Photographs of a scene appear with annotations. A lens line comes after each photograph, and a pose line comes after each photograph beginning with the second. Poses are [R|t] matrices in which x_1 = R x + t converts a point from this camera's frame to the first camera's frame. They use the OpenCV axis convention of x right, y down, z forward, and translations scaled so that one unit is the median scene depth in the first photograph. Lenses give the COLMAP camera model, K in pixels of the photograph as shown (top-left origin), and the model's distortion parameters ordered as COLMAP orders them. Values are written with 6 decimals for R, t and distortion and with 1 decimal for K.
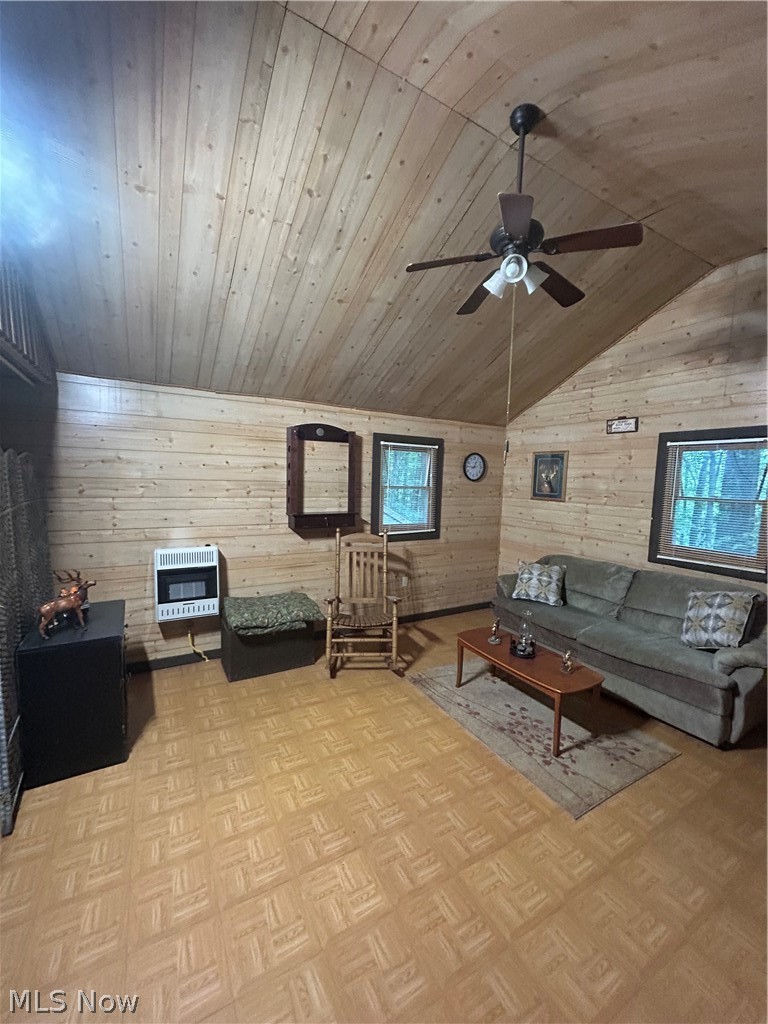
lens RADIAL K [[409.0, 0, 381.9], [0, 409.0, 517.6], [0, 0, 1]] dist [-0.001313, 0.000434]
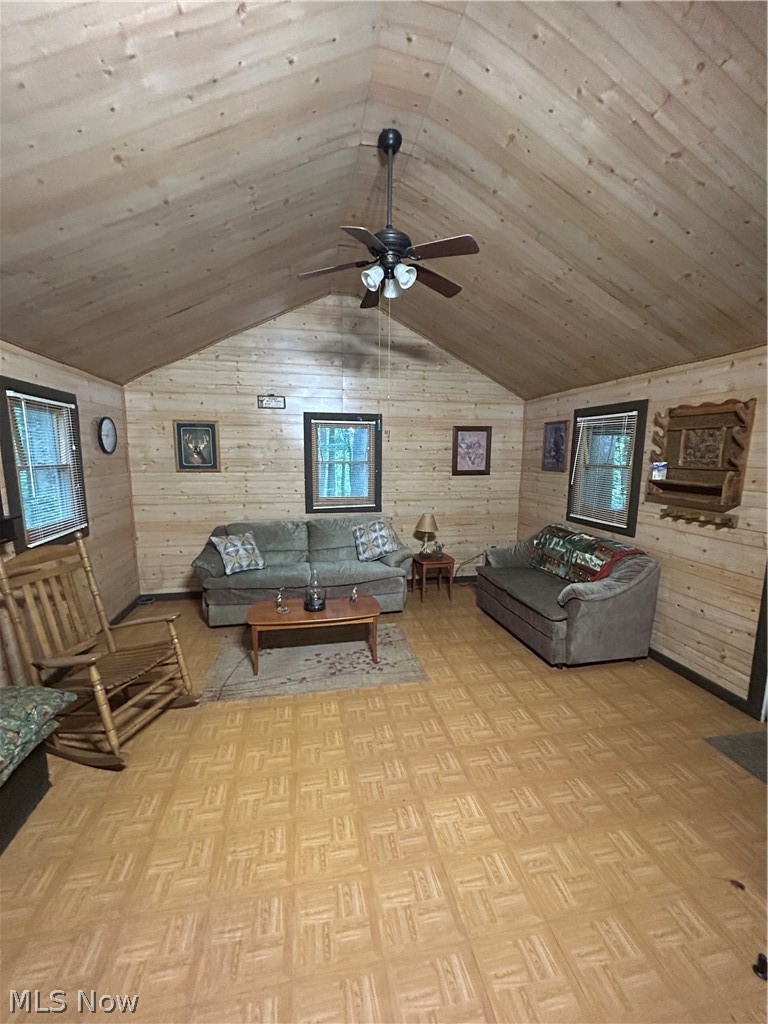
lens RADIAL K [[409.0, 0, 388.2], [0, 409.0, 517.5], [0, 0, 1]] dist [-0.001313, 0.000434]
pose [[0.312223, -0.174368, 0.933870, -0.528806], [0.098012, 0.983678, 0.150899, -0.054014], [-0.944939, 0.044416, 0.324217, 0.384586]]
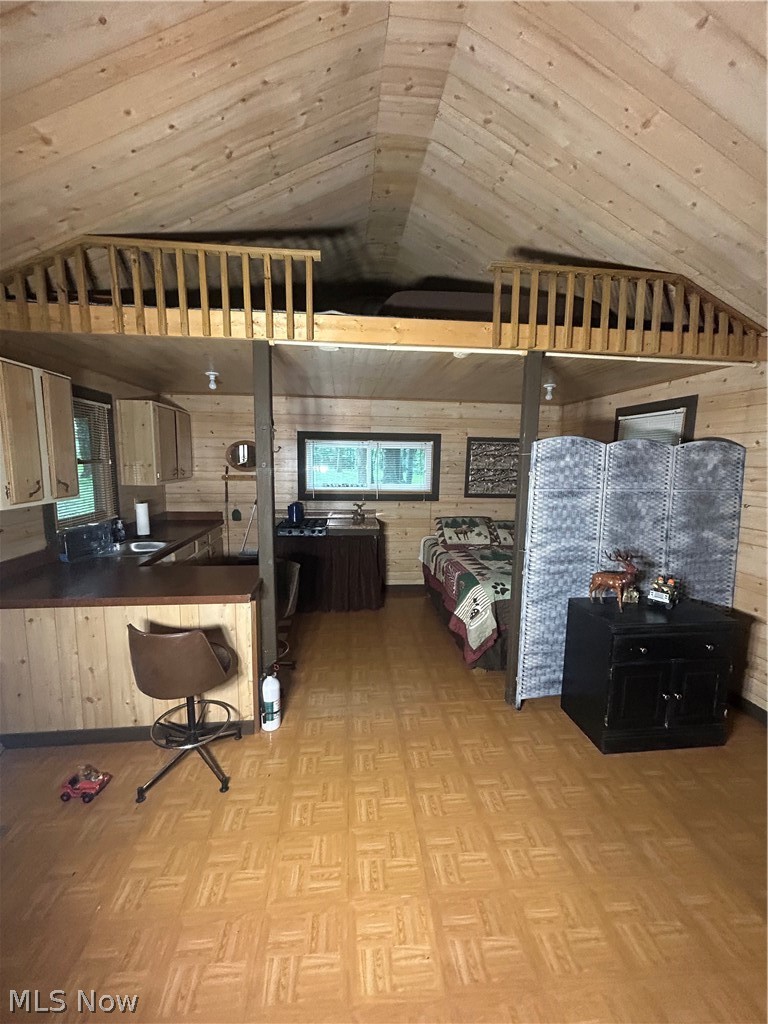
lens RADIAL K [[409.0, 0, 384.9], [0, 409.0, 514.4], [0, 0, 1]] dist [-0.001313, 0.000434]
pose [[-0.411759, 0.077600, -0.907983, 0.289960], [-0.125665, 0.982014, 0.140914, -0.020934], [0.902587, 0.172125, -0.394602, 0.569269]]
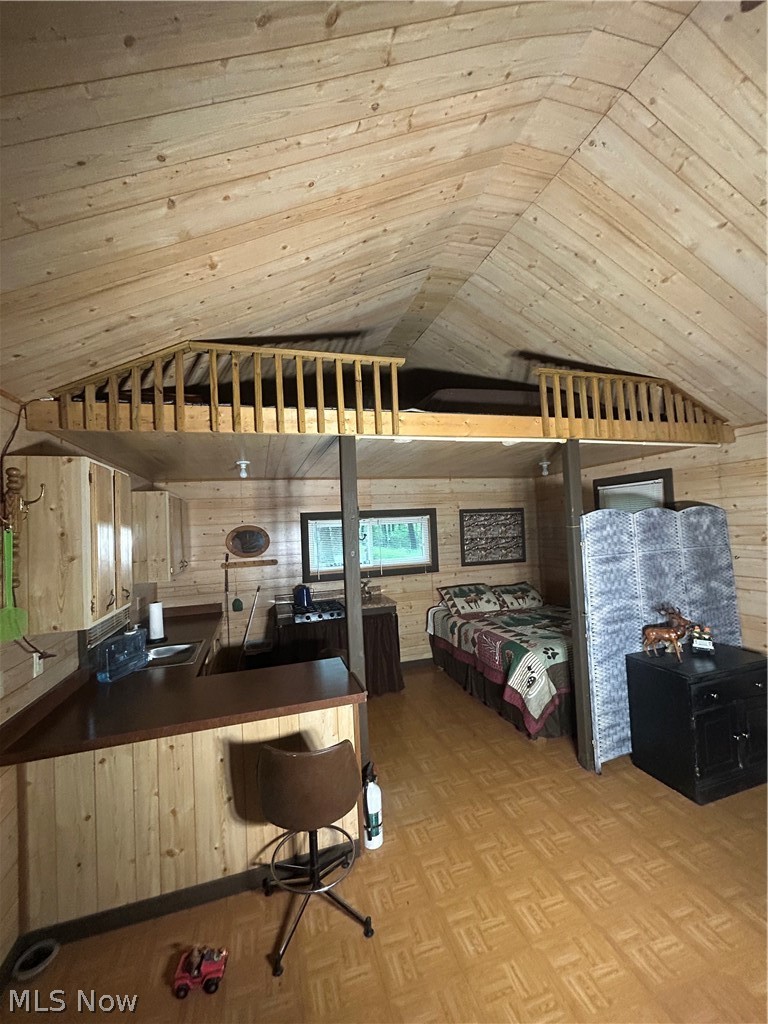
lens RADIAL K [[409.0, 0, 385.3], [0, 409.0, 514.6], [0, 0, 1]] dist [-0.001313, 0.000434]
pose [[-0.231582, -0.056358, -0.971182, 0.401322], [-0.064824, 0.996996, -0.042398, -0.019725], [0.970653, 0.053137, -0.234539, 0.308104]]
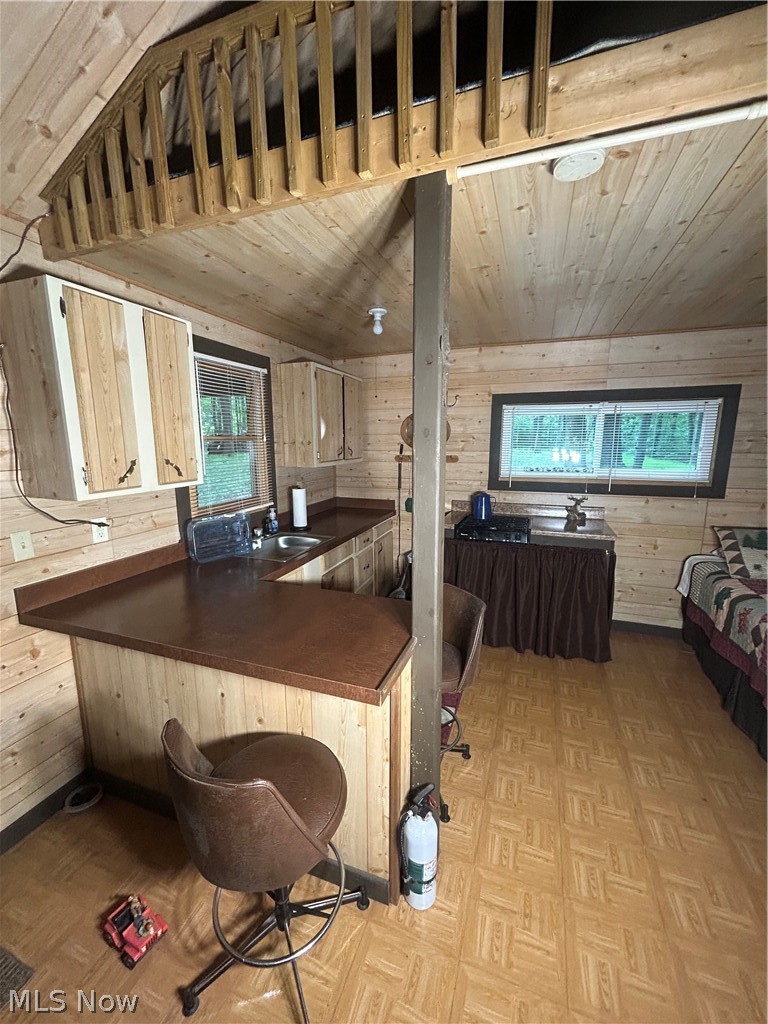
lens RADIAL K [[409.0, 0, 383.4], [0, 409.0, 513.9], [0, 0, 1]] dist [-0.001313, 0.000434]
pose [[-0.773016, 0.077013, -0.629695, 0.000681], [-0.093849, 0.967799, 0.233573, 0.009171], [0.627406, 0.239652, -0.740897, 0.356547]]
